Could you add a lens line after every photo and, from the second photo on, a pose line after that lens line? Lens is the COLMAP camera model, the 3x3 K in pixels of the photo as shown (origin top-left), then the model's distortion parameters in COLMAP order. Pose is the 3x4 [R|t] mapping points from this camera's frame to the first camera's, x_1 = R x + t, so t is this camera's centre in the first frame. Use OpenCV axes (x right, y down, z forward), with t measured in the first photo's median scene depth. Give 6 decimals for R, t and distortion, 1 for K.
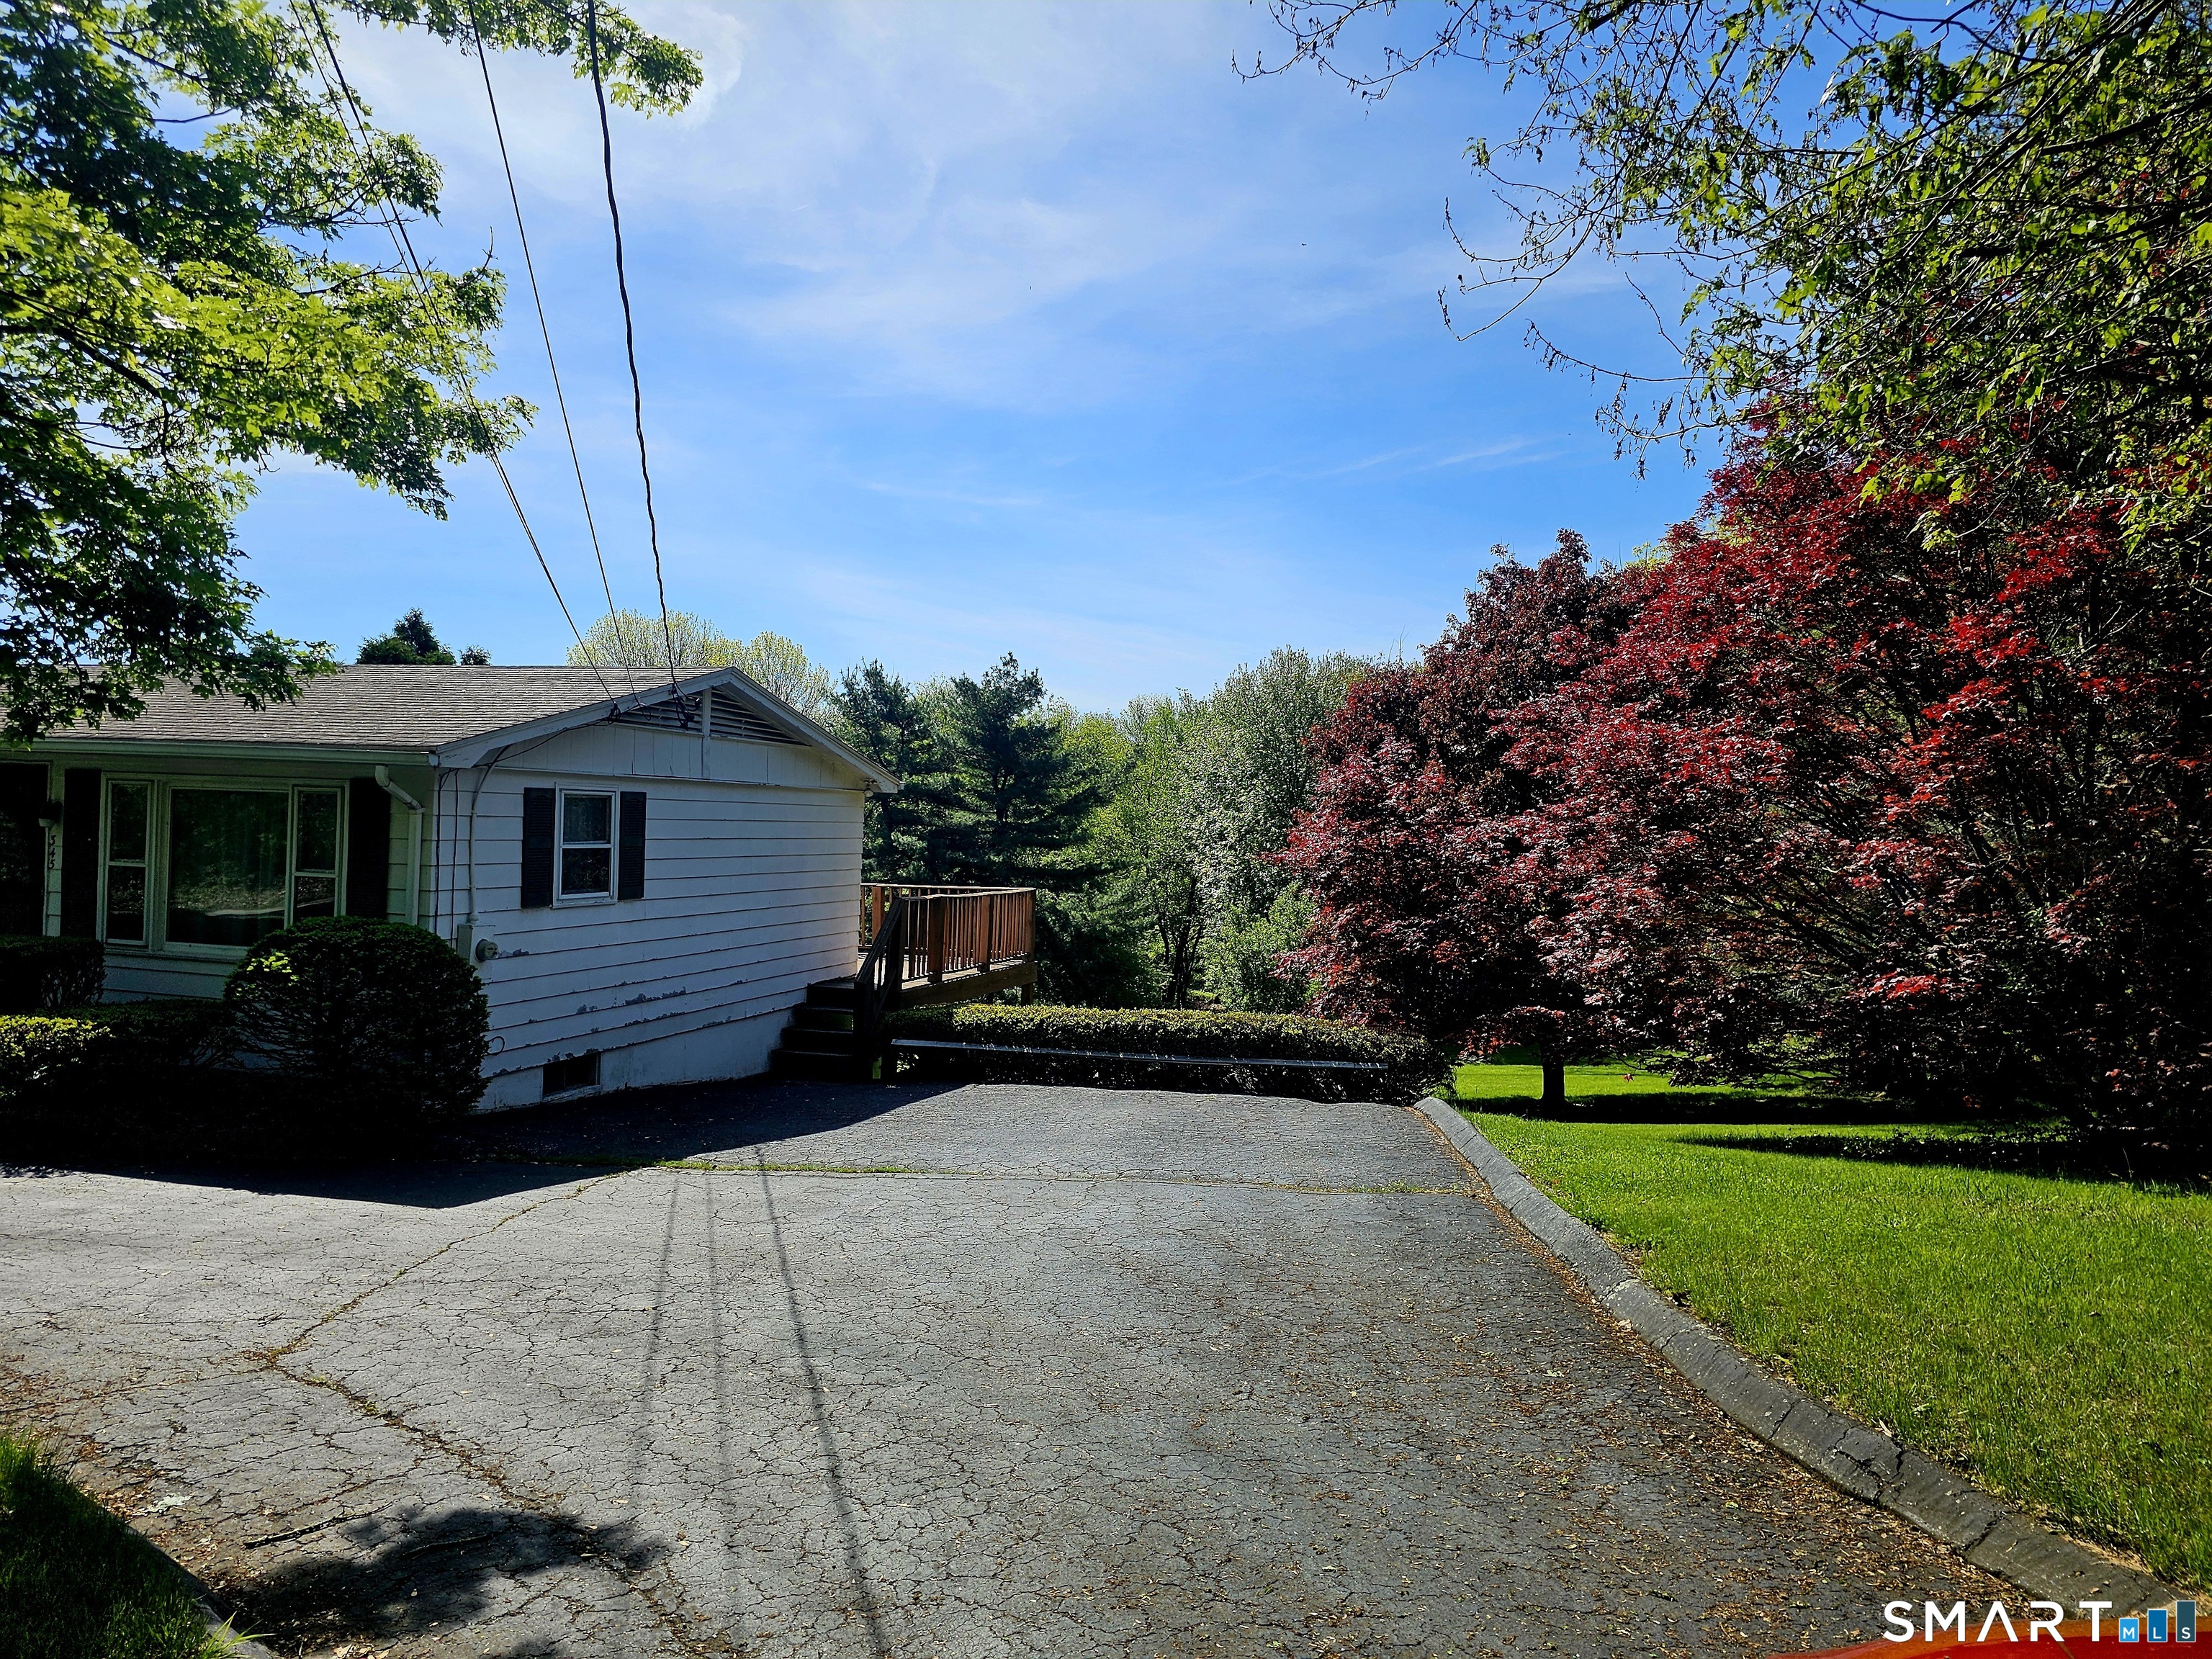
lens RADIAL K [[1489.5, 0, 1068.2], [0, 1489.5, 786.2], [0, 0, 1]] dist [0.101198, -0.104447]
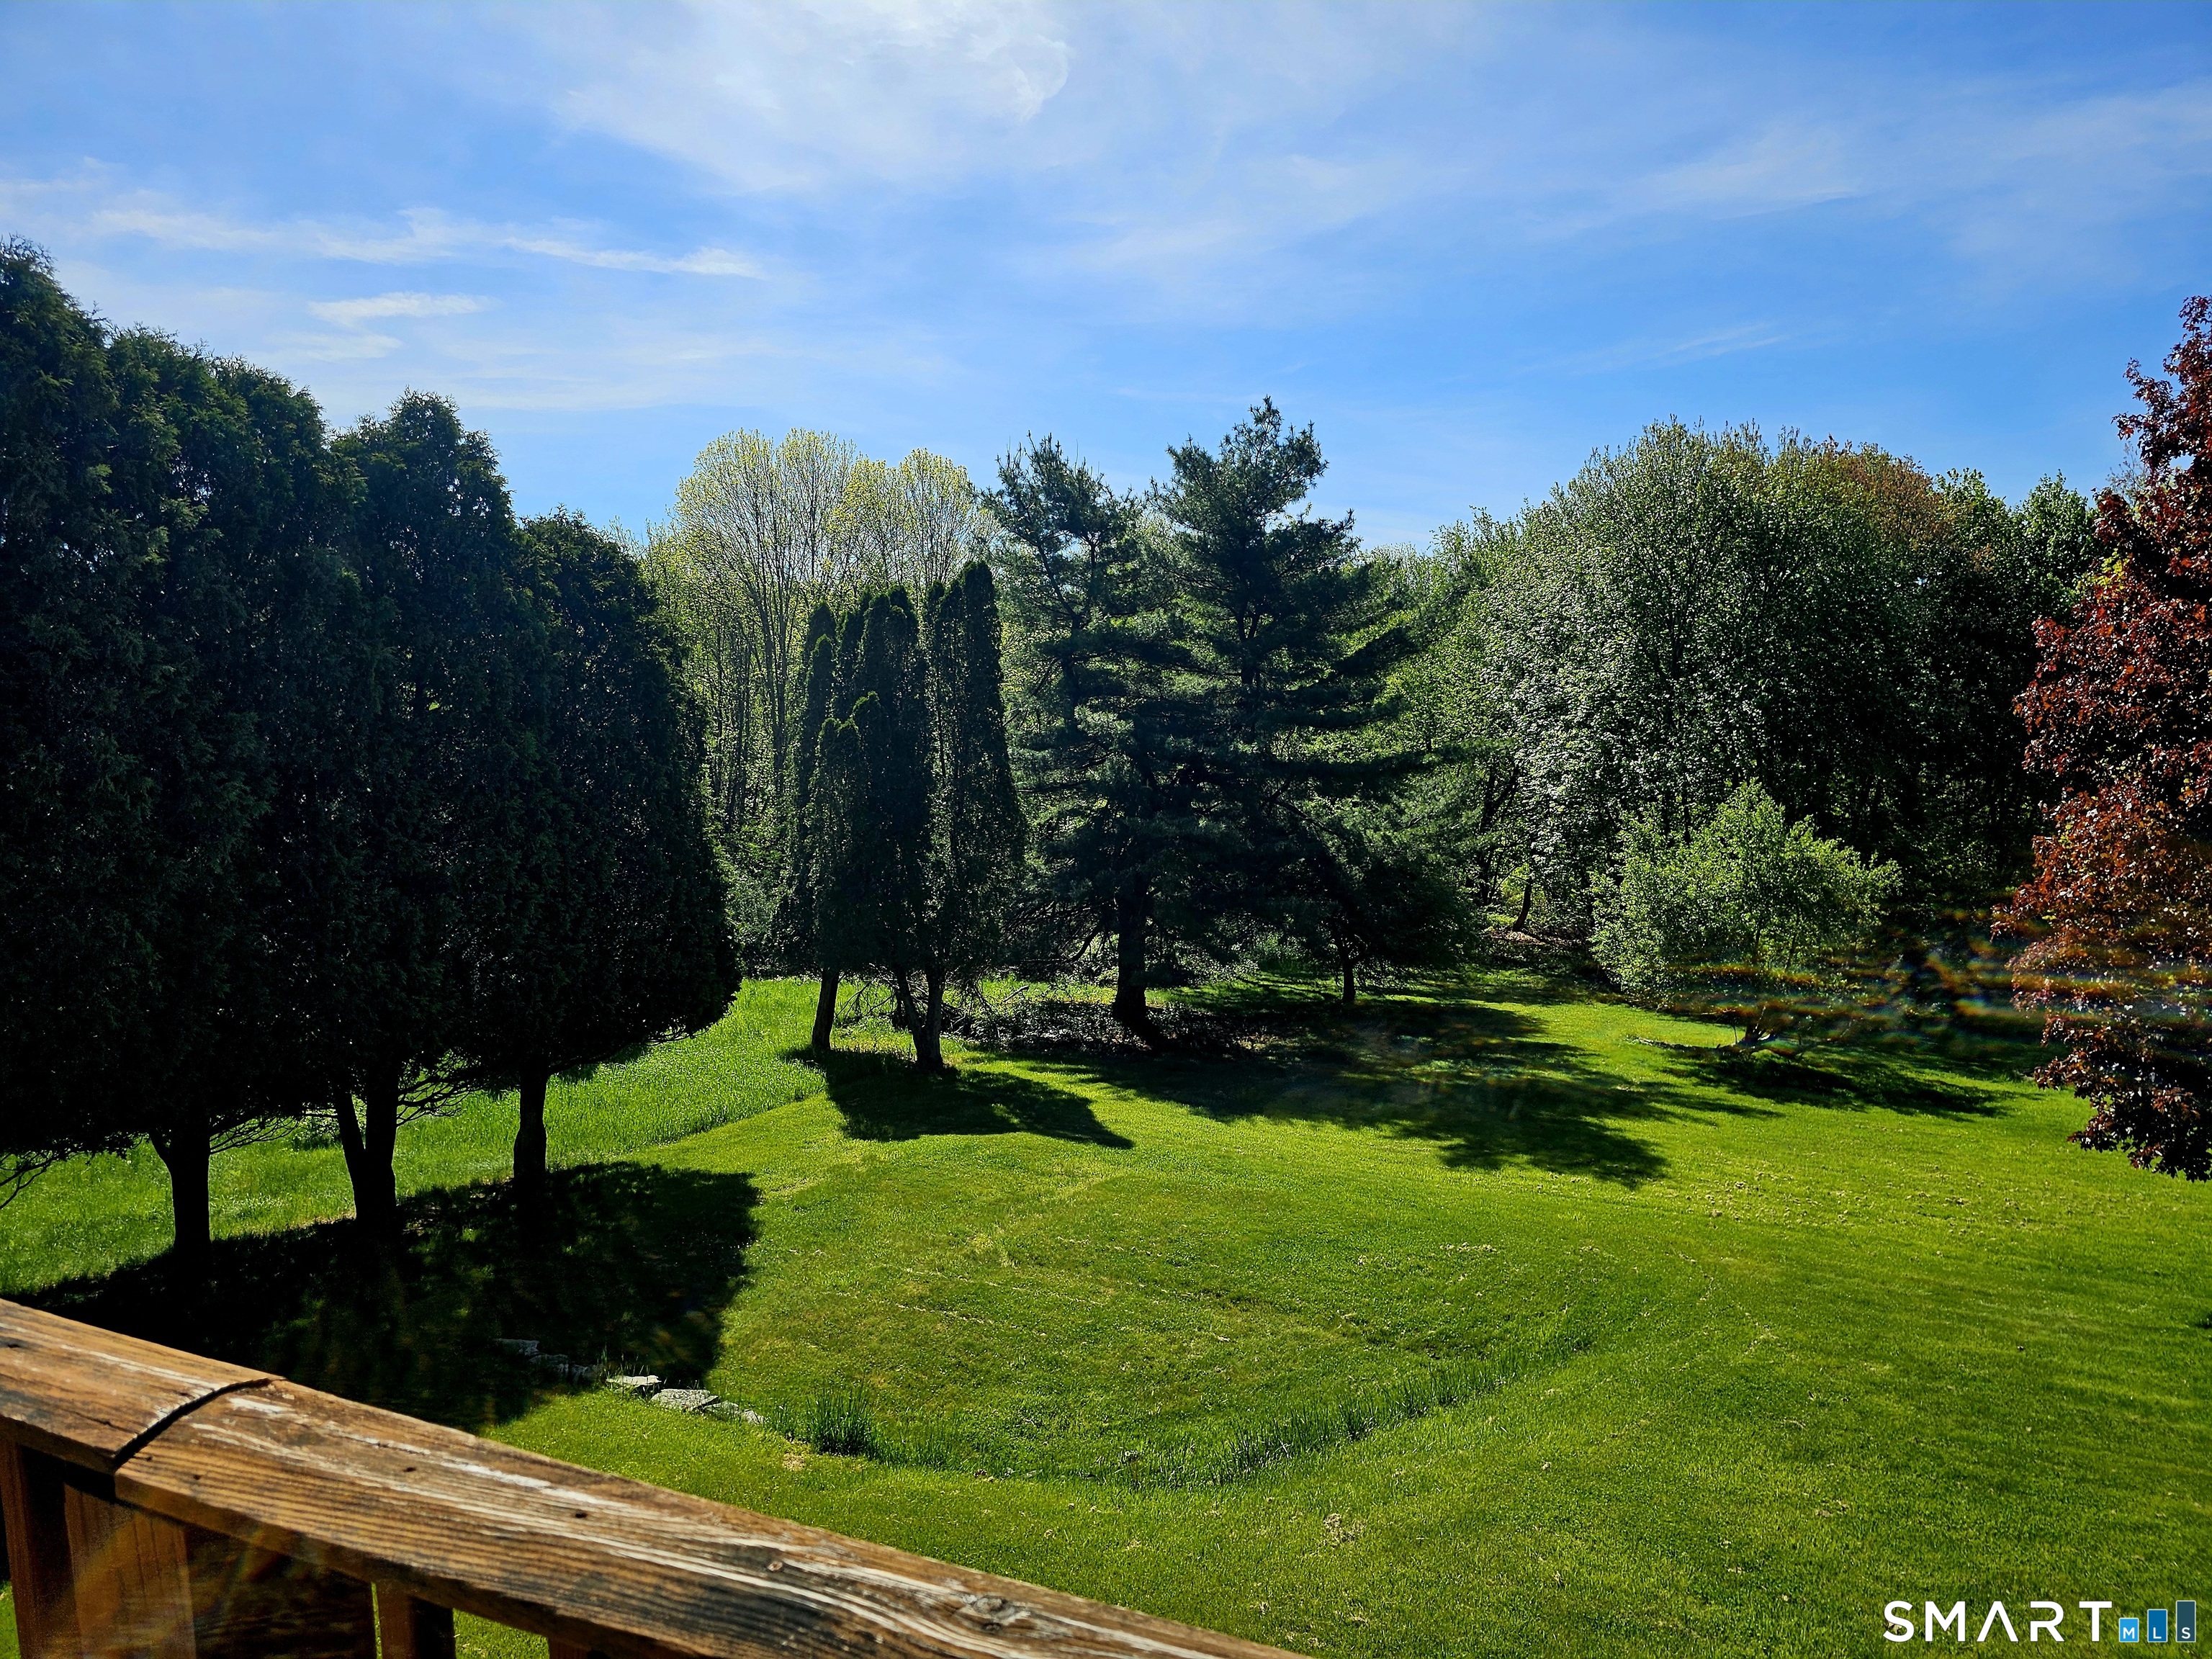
lens RADIAL K [[1478.7, 0, 1106.0], [0, 1478.7, 829.5], [0, 0, 1]] dist [0.058820, -0.063134]
pose [[0.992442, -0.005464, -0.122596, -0.028904], [0.018729, 0.994049, 0.107310, 0.014912], [0.121280, -0.108795, 0.986638, 0.368562]]
